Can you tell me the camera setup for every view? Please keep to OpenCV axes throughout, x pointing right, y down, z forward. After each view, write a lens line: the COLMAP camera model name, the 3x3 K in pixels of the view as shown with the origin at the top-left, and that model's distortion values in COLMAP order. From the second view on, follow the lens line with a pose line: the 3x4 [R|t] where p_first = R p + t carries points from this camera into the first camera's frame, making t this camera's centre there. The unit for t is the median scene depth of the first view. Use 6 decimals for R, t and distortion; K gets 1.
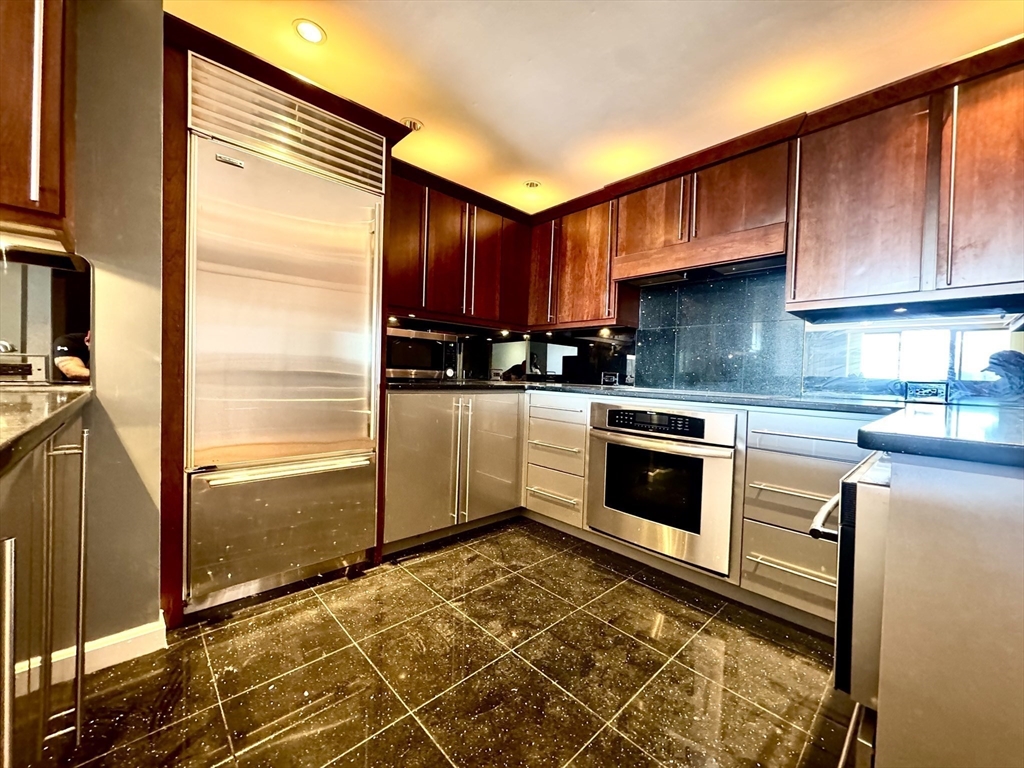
lens RADIAL K [[407.0, 0, 512.1], [0, 407.0, 383.1], [0, 0, 1]] dist [0.000122, 0.000456]
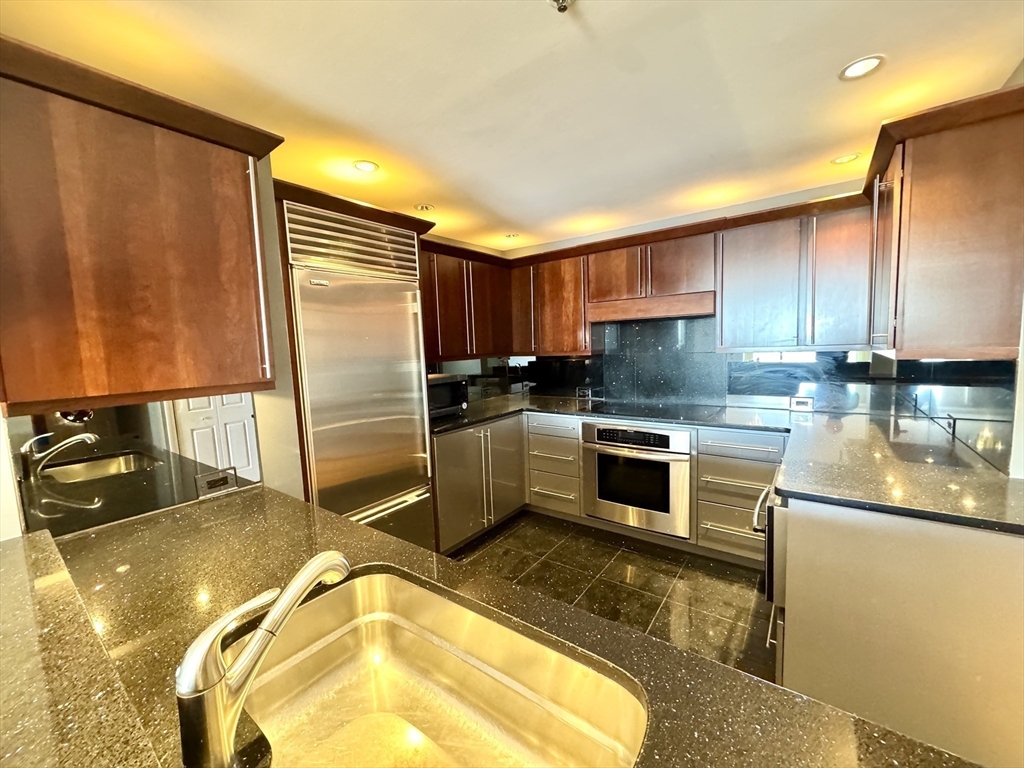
lens RADIAL K [[407.0, 0, 511.8], [0, 407.0, 383.5], [0, 0, 1]] dist [0.000122, 0.000456]
pose [[0.981812, -0.087040, 0.168728, -0.257951], [0.074245, 0.993967, 0.080726, -0.217205], [-0.174737, -0.066731, 0.982351, -0.259861]]
